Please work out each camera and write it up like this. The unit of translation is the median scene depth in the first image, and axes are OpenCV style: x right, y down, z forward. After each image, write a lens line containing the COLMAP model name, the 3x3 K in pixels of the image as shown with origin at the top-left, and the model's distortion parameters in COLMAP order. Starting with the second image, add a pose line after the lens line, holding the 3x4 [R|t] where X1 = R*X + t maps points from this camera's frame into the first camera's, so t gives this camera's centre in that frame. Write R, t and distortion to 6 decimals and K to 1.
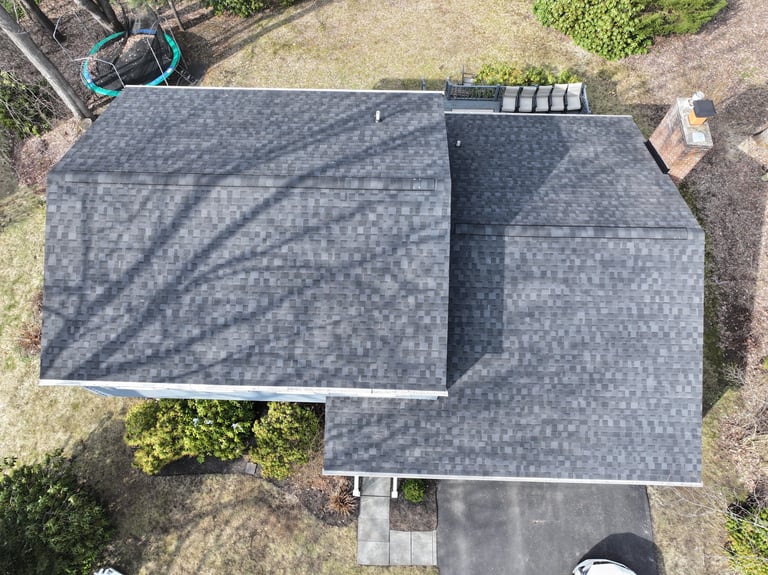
lens RADIAL K [[539.1, 0, 384.8], [0, 539.1, 288.5], [0, 0, 1]] dist [0.007347, 0.003988]
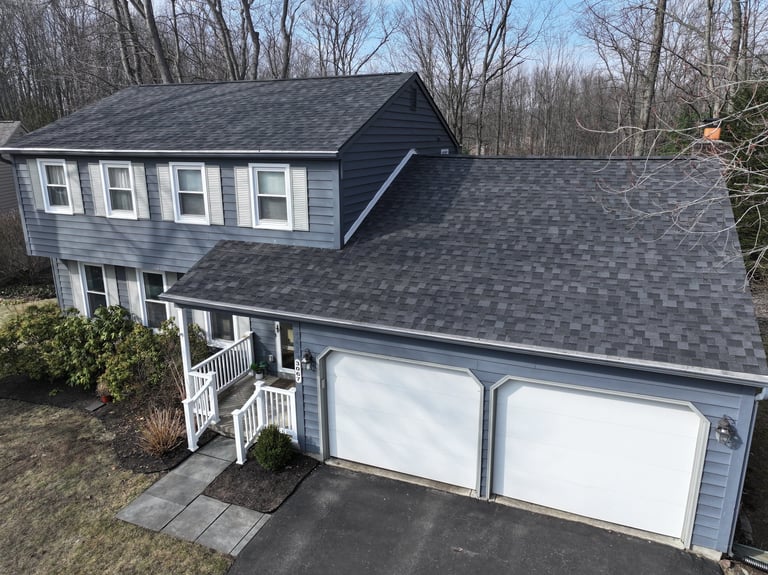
lens RADIAL K [[539.1, 0, 384.7], [0, 539.1, 286.9], [0, 0, 1]] dist [0.007347, 0.003988]
pose [[0.934950, 0.100223, -0.340329, 0.415966], [-0.328256, 0.608303, -0.722644, 0.763193], [0.134598, 0.787351, 0.601632, 0.596314]]
